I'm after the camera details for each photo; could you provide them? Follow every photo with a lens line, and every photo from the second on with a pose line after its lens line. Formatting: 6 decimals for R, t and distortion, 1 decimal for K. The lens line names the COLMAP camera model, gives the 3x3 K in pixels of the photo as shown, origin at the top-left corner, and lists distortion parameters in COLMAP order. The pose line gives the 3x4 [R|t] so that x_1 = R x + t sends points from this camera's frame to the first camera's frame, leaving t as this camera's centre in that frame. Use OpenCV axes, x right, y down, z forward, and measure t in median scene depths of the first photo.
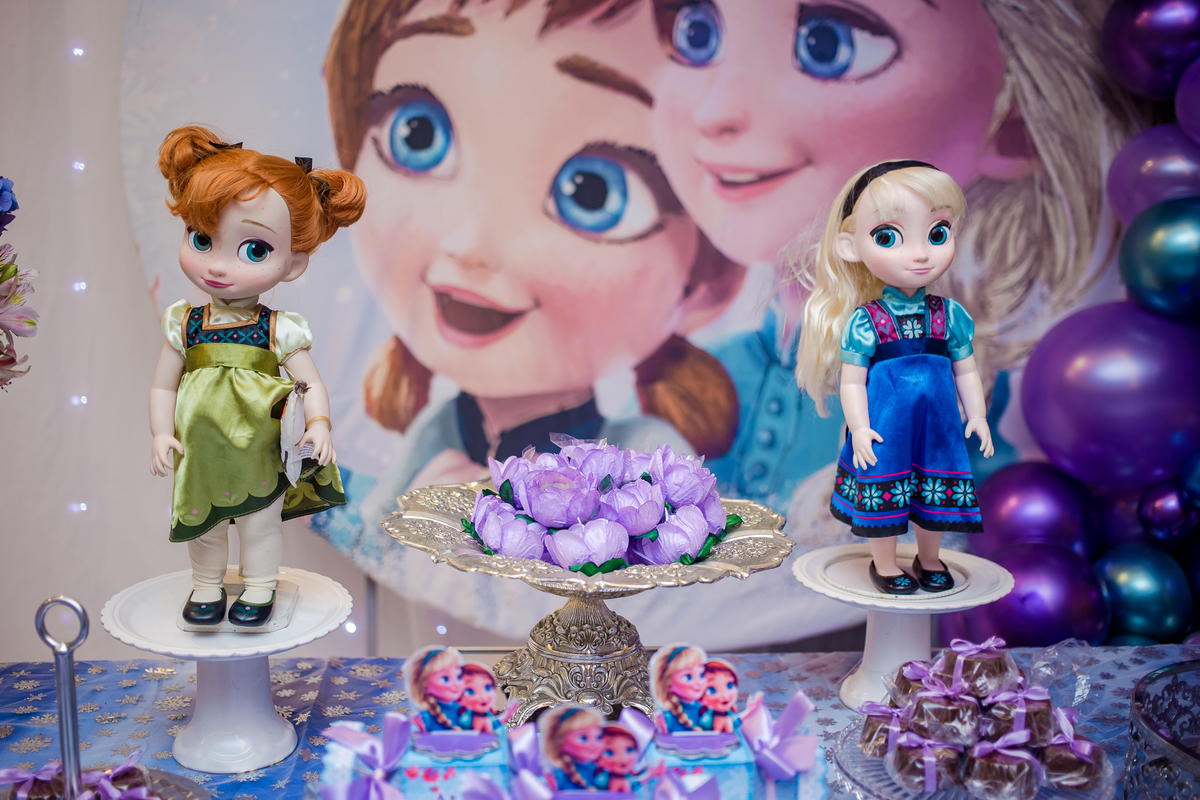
lens RADIAL K [[1361.1, 0, 600.0], [0, 1361.1, 400.0], [0, 0, 1]] dist [-0.055289, 0.026688]
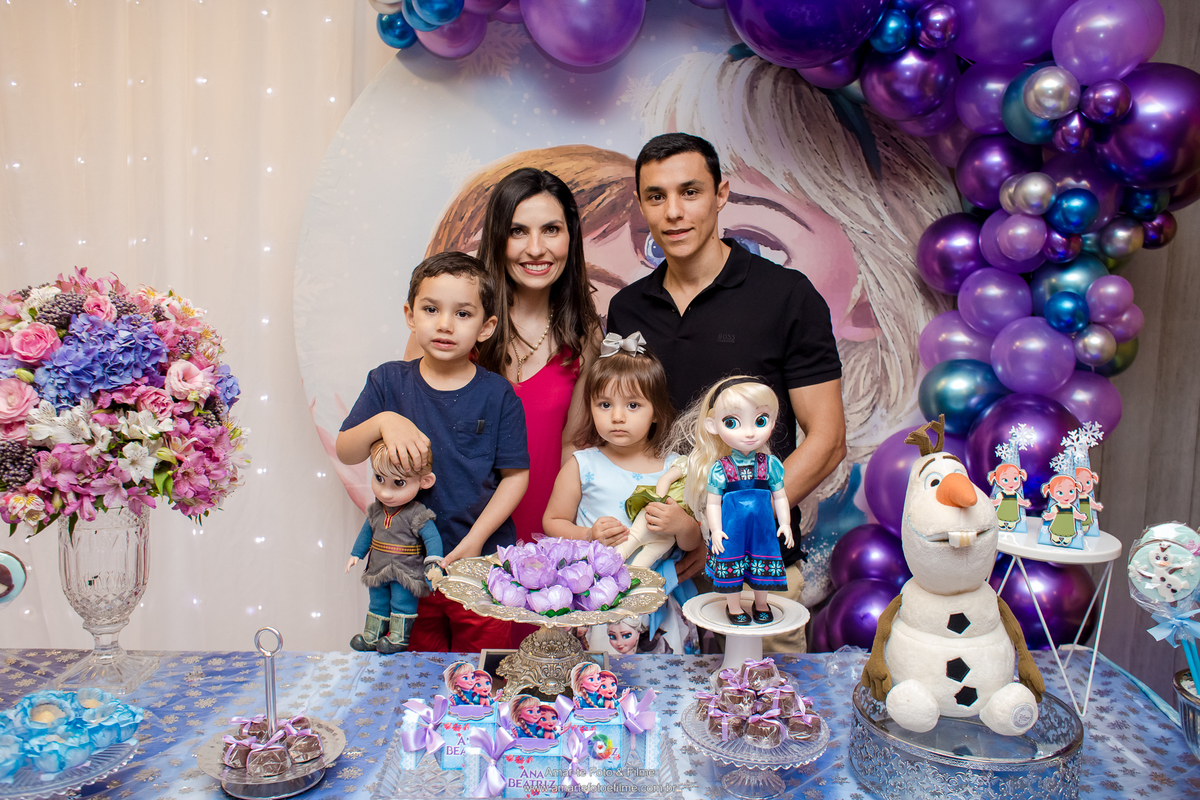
lens RADIAL K [[1017.0, 0, 616.4], [0, 1017.0, 407.5], [0, 0, 1]] dist [-0.088512, 0.004940]
pose [[0.999752, 0.013333, -0.017815, 0.084080], [-0.013783, 0.999583, -0.025374, -0.102016], [0.017469, 0.025613, 0.999519, -0.309876]]
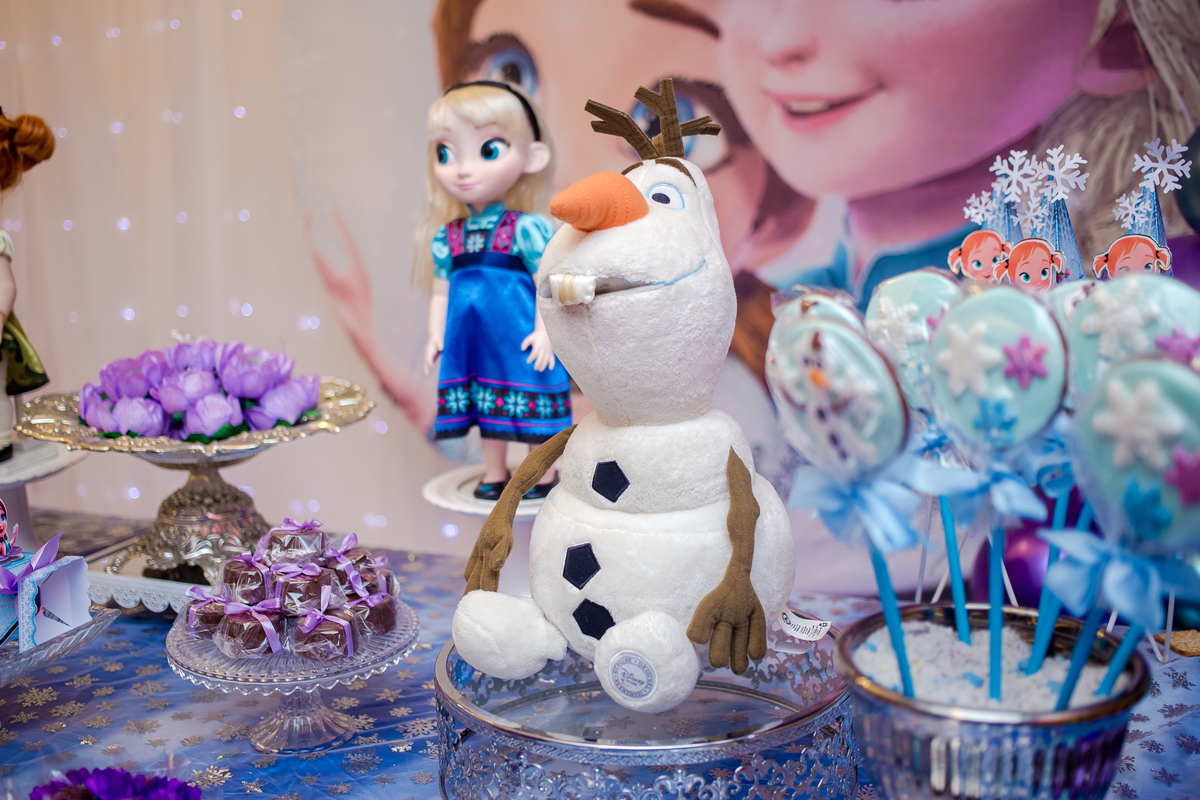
lens RADIAL K [[1400.7, 0, 600.0], [0, 1400.7, 400.0], [0, 0, 1]] dist [-0.008249, 0.028326]
pose [[0.893052, 0.051891, -0.446951, 0.796038], [-0.039468, 0.998533, 0.037068, 0.023921], [0.448219, -0.015464, 0.893790, 0.080519]]
